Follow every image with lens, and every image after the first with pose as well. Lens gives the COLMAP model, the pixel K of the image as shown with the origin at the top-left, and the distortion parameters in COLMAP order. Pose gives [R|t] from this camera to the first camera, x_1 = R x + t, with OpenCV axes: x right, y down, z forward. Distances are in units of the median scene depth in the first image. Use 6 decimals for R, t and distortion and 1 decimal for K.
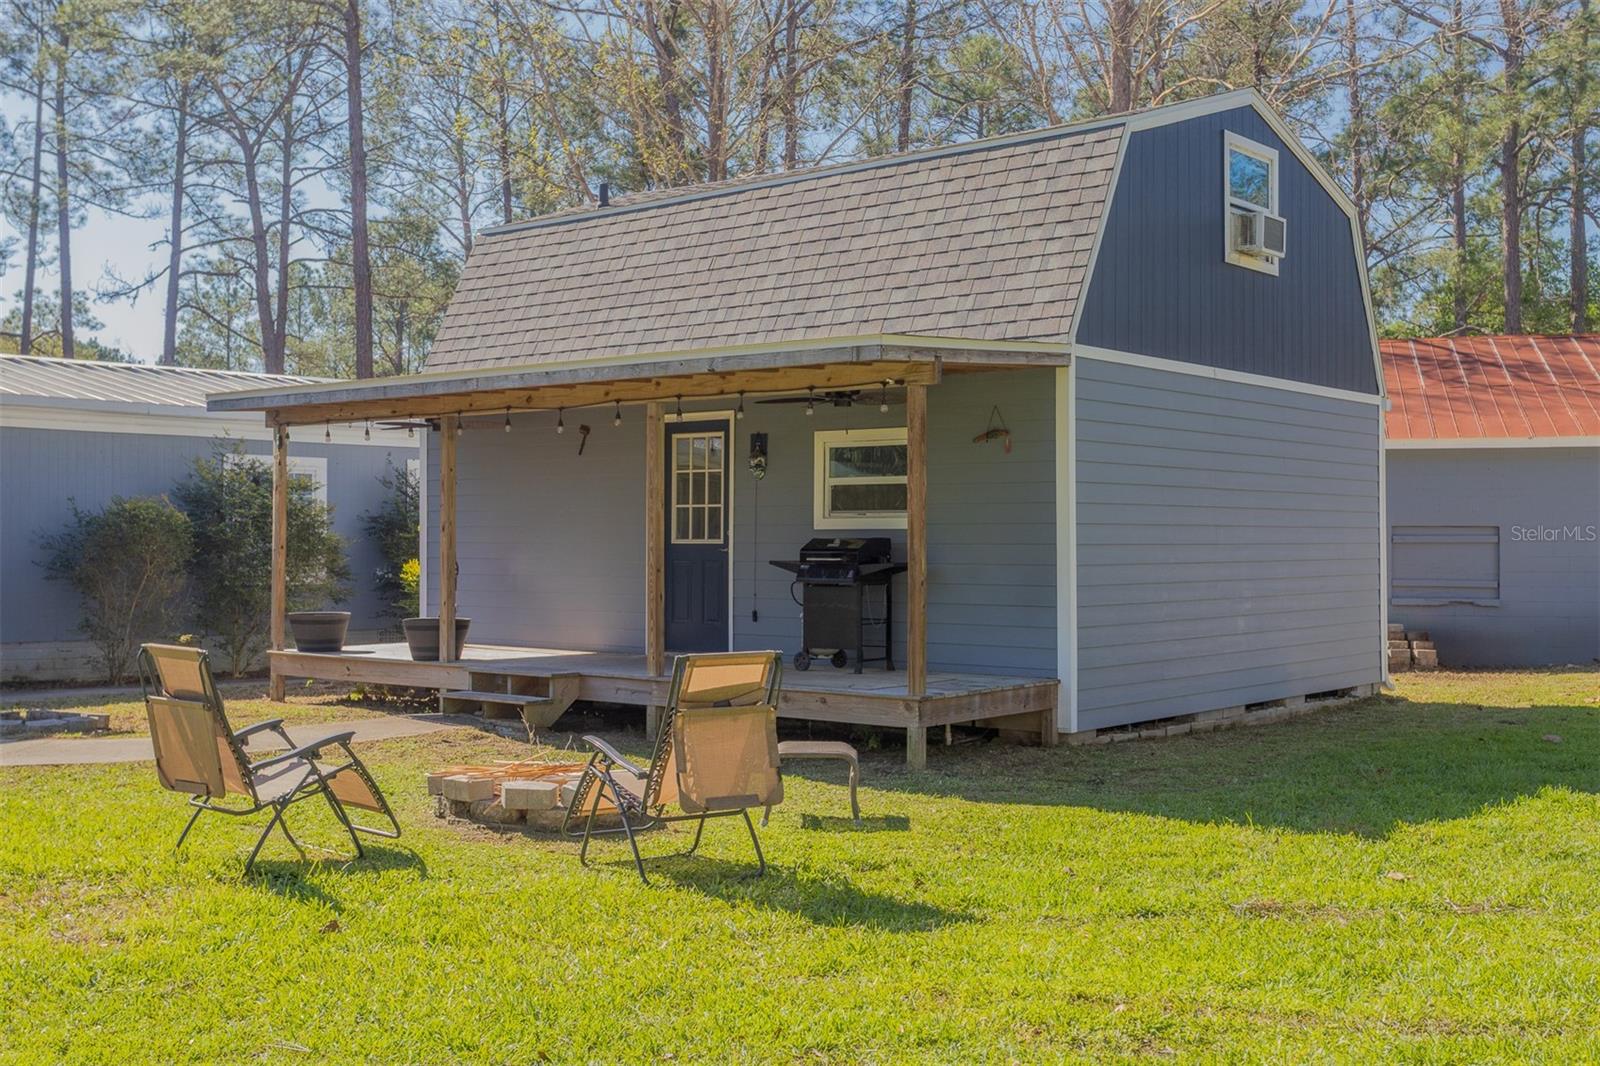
lens RADIAL K [[1754.2, 0, 800.1], [0, 1754.2, 531.1], [0, 0, 1]] dist [0.003924, 0.000000]
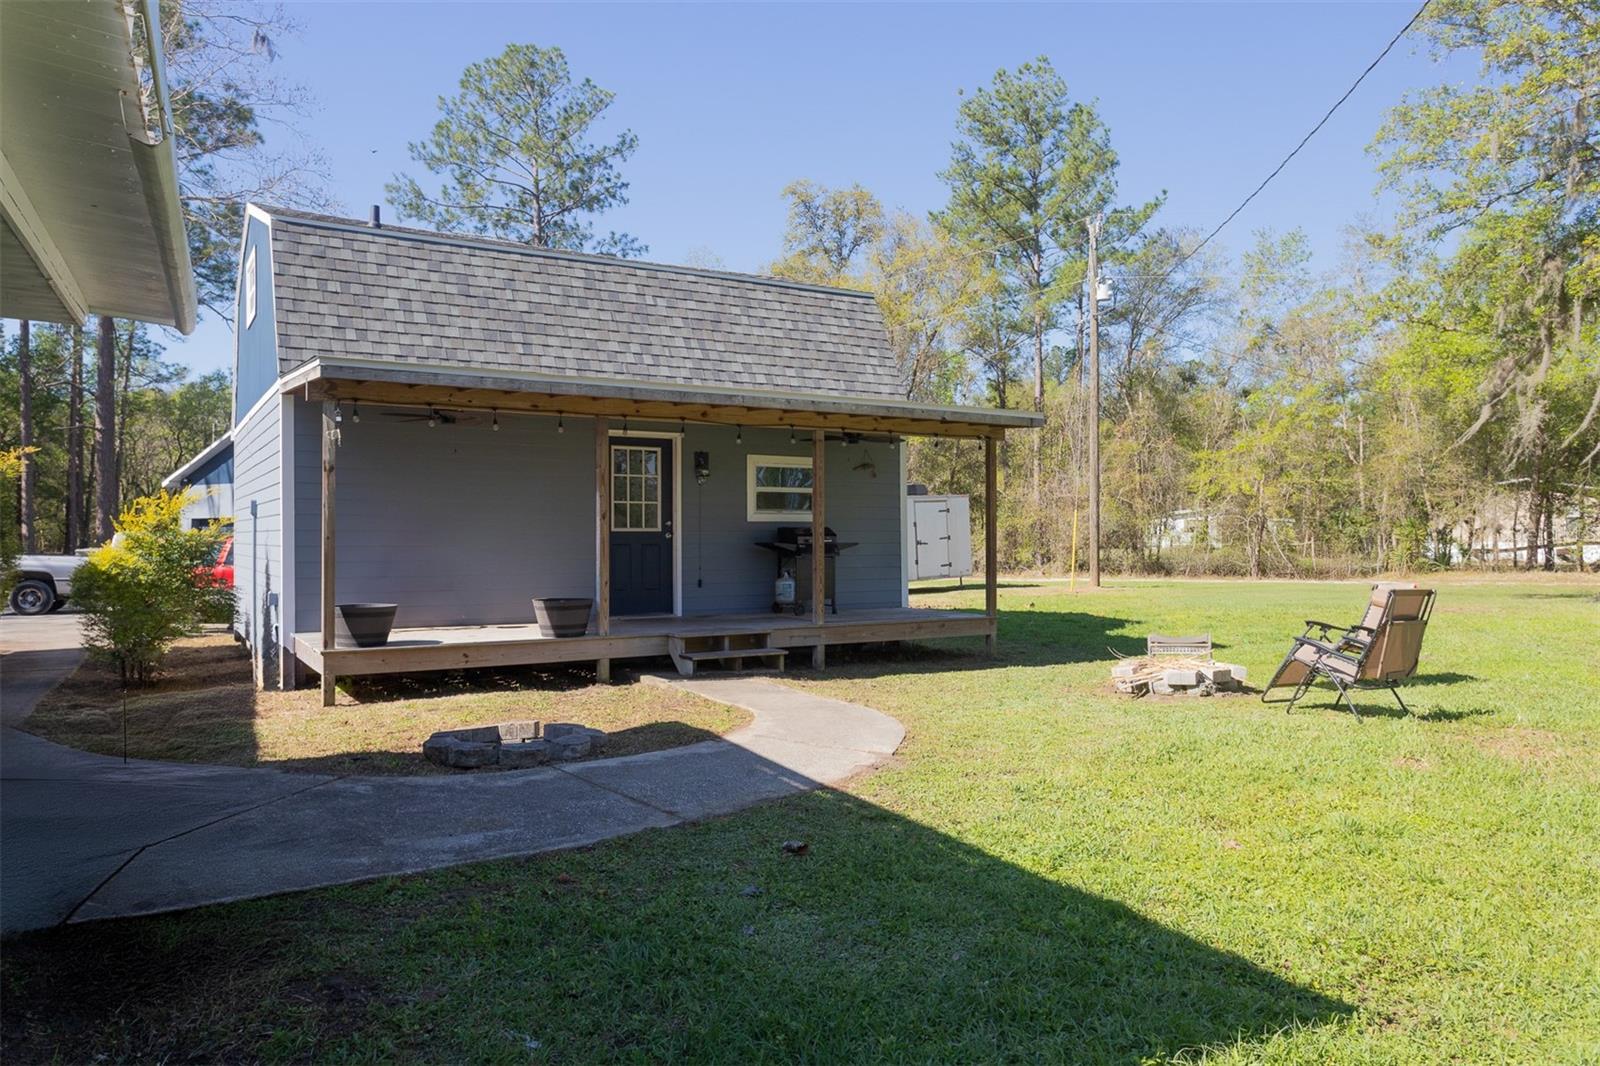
lens RADIAL K [[1060.9, 0, 802.7], [0, 1060.9, 535.5], [0, 0, 1]] dist [0.004412, 0.000126]
pose [[0.333935, -0.001905, 0.942594, -0.815150], [-0.002437, 0.999993, 0.002885, 0.008264], [-0.942593, -0.003260, 0.333928, 0.663096]]
